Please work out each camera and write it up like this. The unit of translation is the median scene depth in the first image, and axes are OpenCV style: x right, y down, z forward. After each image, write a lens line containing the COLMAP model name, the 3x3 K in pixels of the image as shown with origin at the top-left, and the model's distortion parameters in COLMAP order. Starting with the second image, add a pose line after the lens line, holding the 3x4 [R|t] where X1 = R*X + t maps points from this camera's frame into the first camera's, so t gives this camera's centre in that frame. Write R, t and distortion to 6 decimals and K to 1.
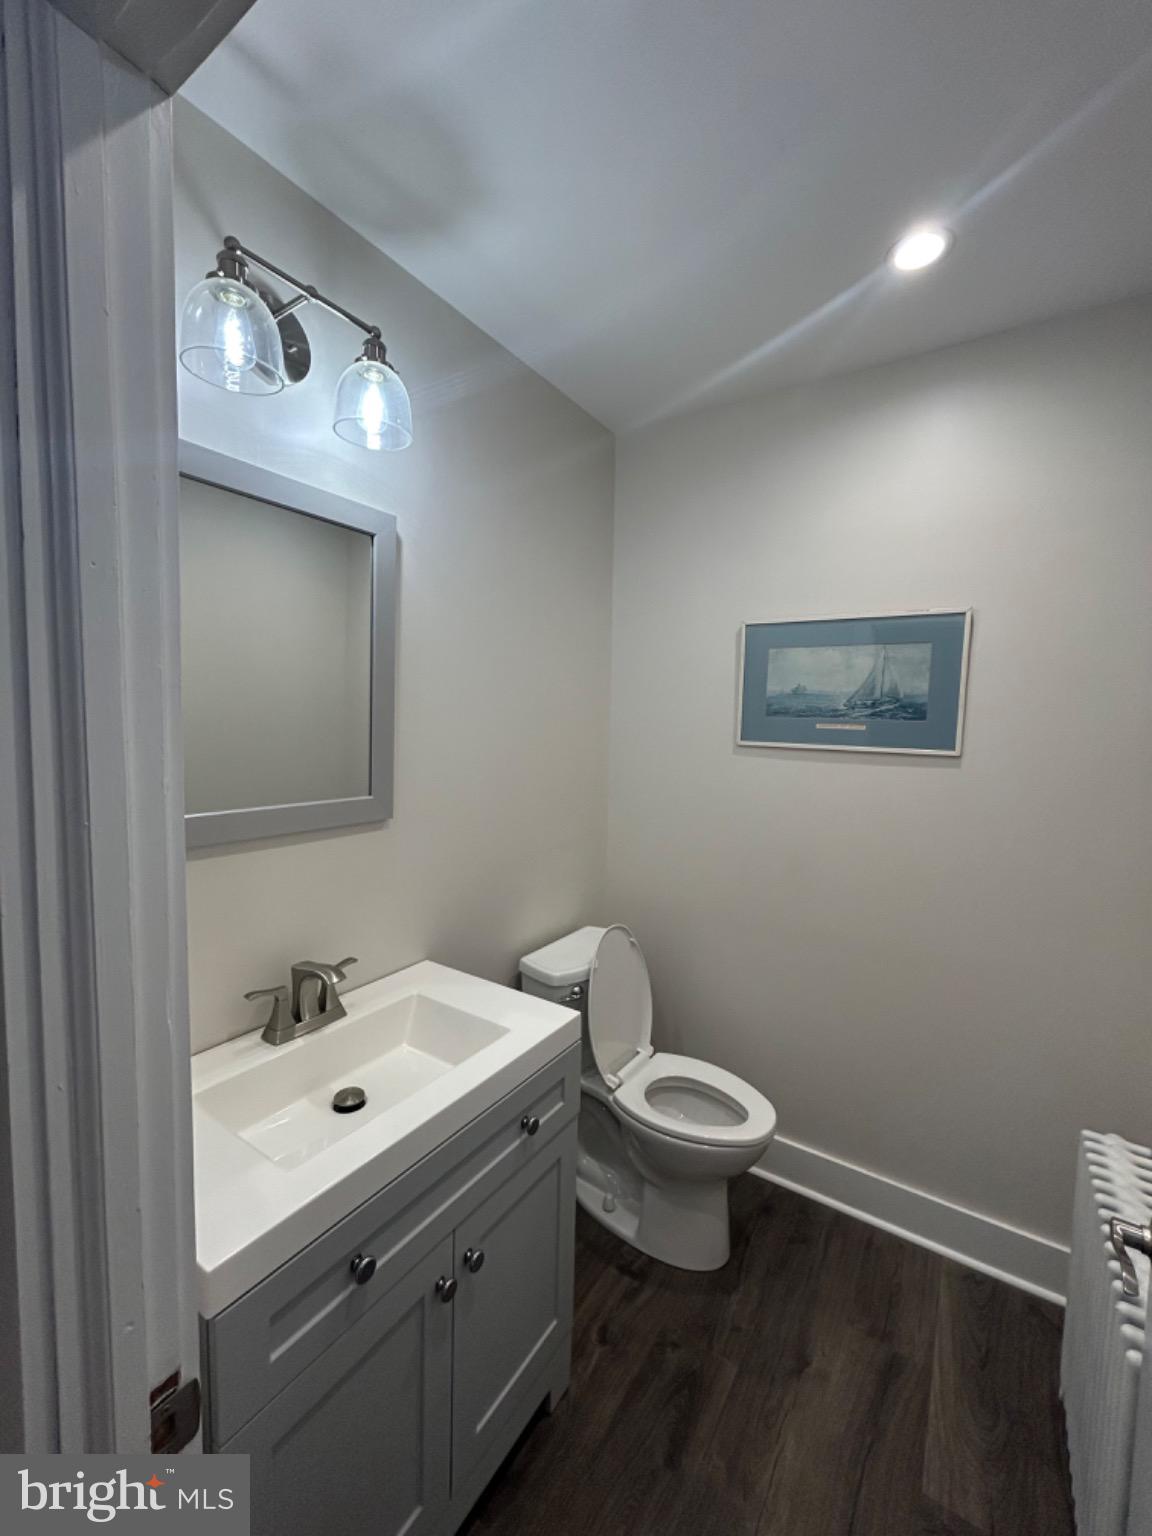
lens RADIAL K [[621.0, 0, 575.2], [0, 621.0, 766.1], [0, 0, 1]] dist [0.002125, 0.000235]
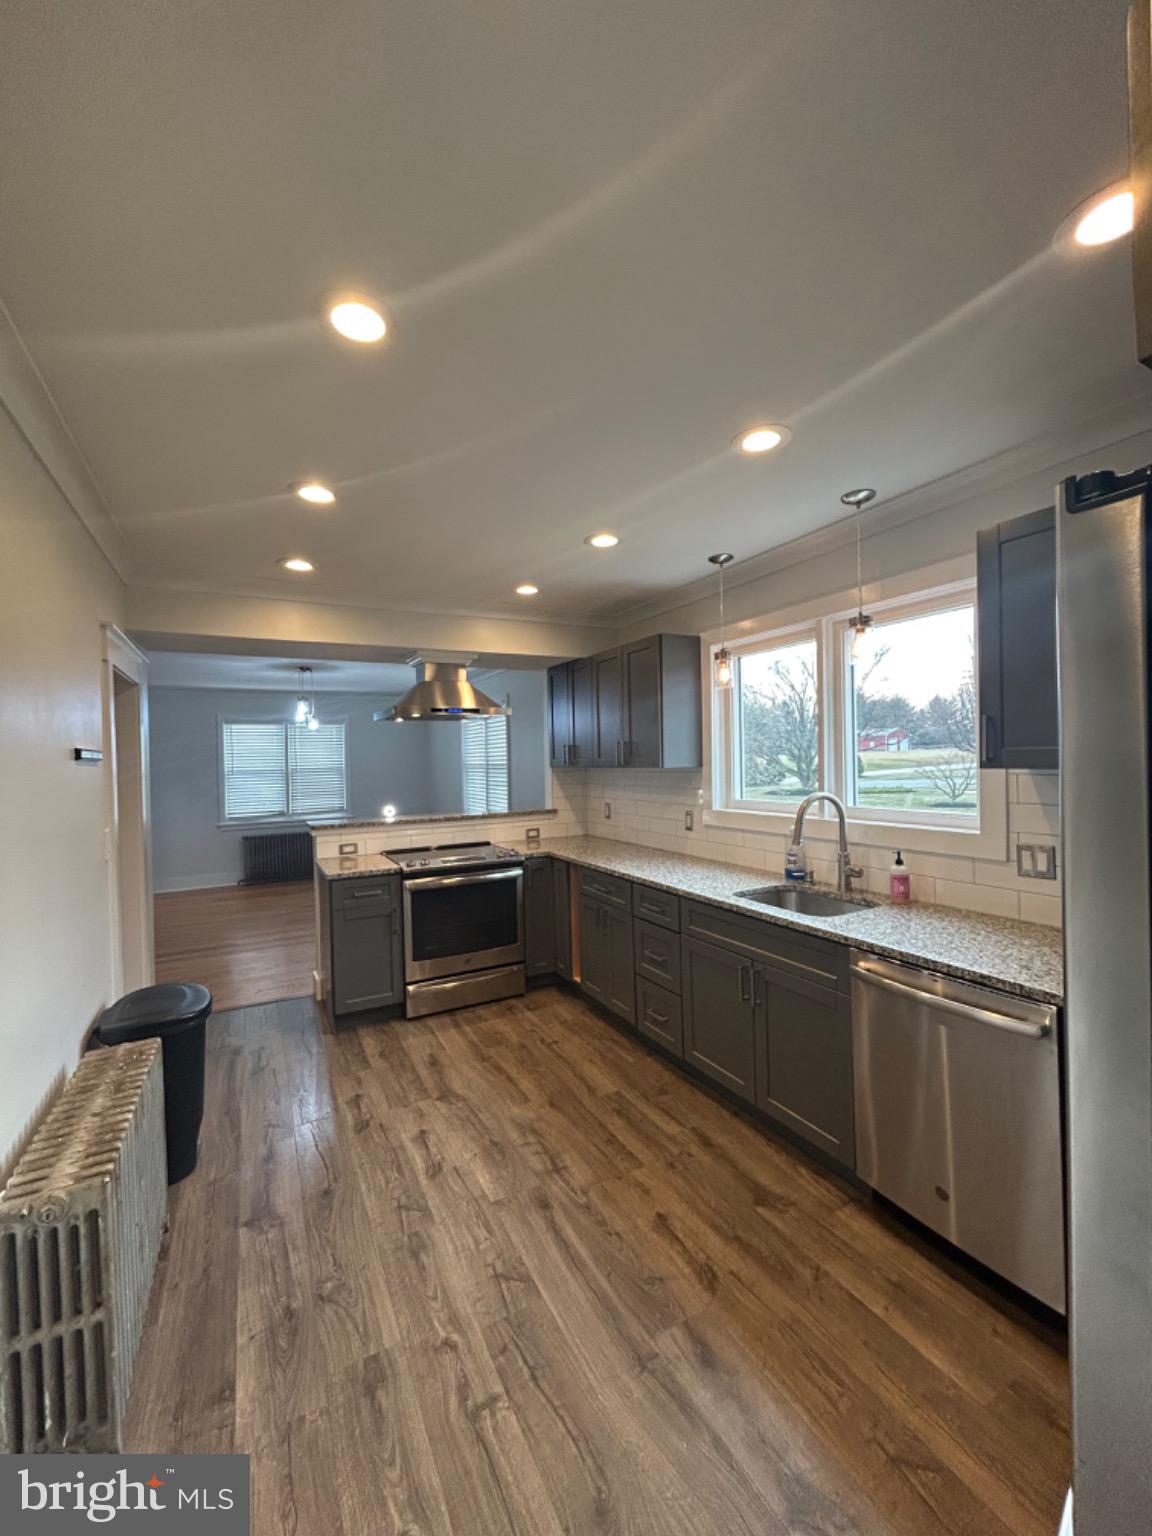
lens RADIAL K [[621.0, 0, 575.7], [0, 621.0, 768.6], [0, 0, 1]] dist [0.002125, 0.000235]
pose [[-0.483471, -0.000143, -0.875361, 0.810539], [-0.054054, 0.998097, 0.029691, -0.100415], [0.873690, 0.061671, -0.482558, 1.527320]]
